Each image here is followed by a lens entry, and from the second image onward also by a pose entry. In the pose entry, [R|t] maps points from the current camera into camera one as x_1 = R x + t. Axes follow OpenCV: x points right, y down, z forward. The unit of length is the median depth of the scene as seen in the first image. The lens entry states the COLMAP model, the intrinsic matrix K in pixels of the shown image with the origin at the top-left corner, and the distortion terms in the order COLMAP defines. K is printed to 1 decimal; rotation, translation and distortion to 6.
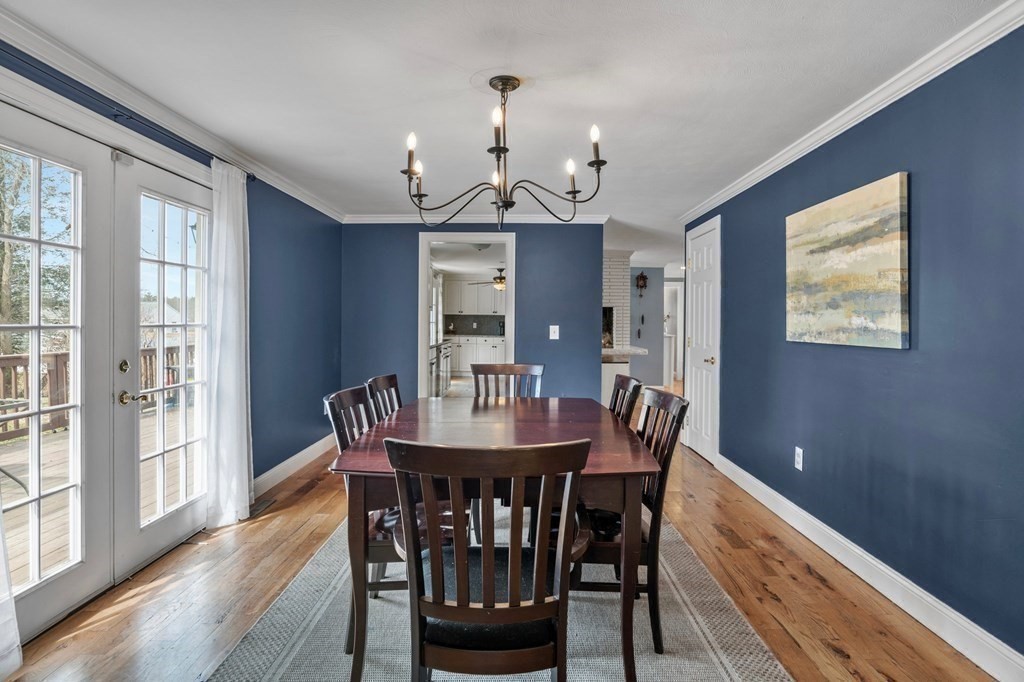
lens RADIAL K [[541.2, 0, 514.4], [0, 541.2, 337.3], [0, 0, 1]] dist [-0.019127, 0.012412]
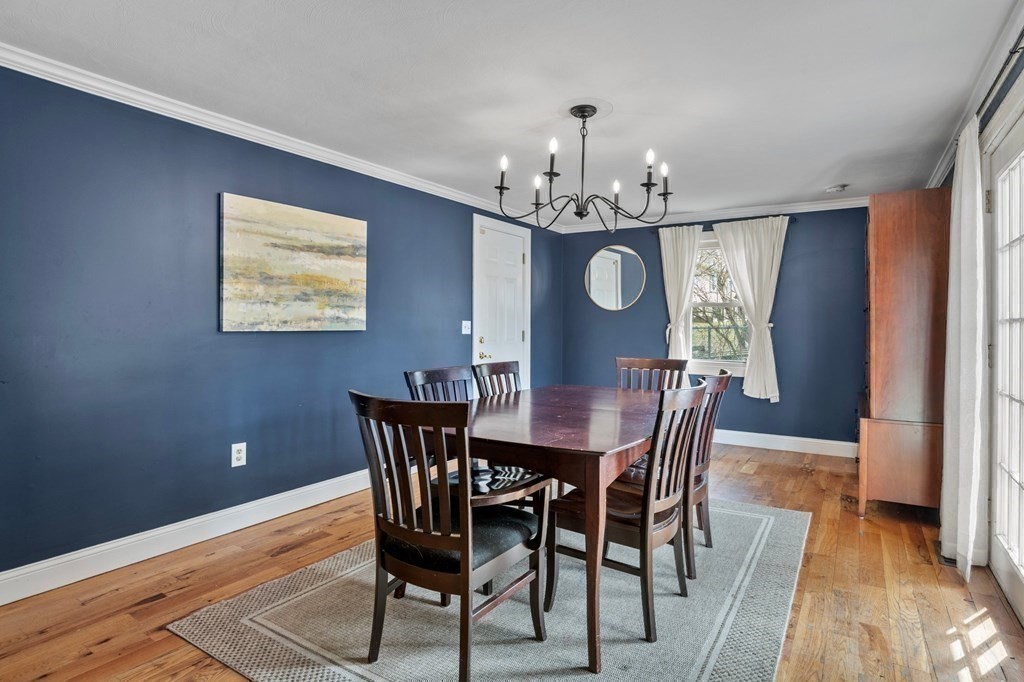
lens RADIAL K [[541.2, 0, 517.2], [0, 541.2, 332.7], [0, 0, 1]] dist [-0.019127, 0.012412]
pose [[-0.845984, -0.021099, 0.532791, -0.469448], [0.003374, 0.998985, 0.044920, -0.037198], [-0.533198, 0.039799, -0.845054, 1.849146]]
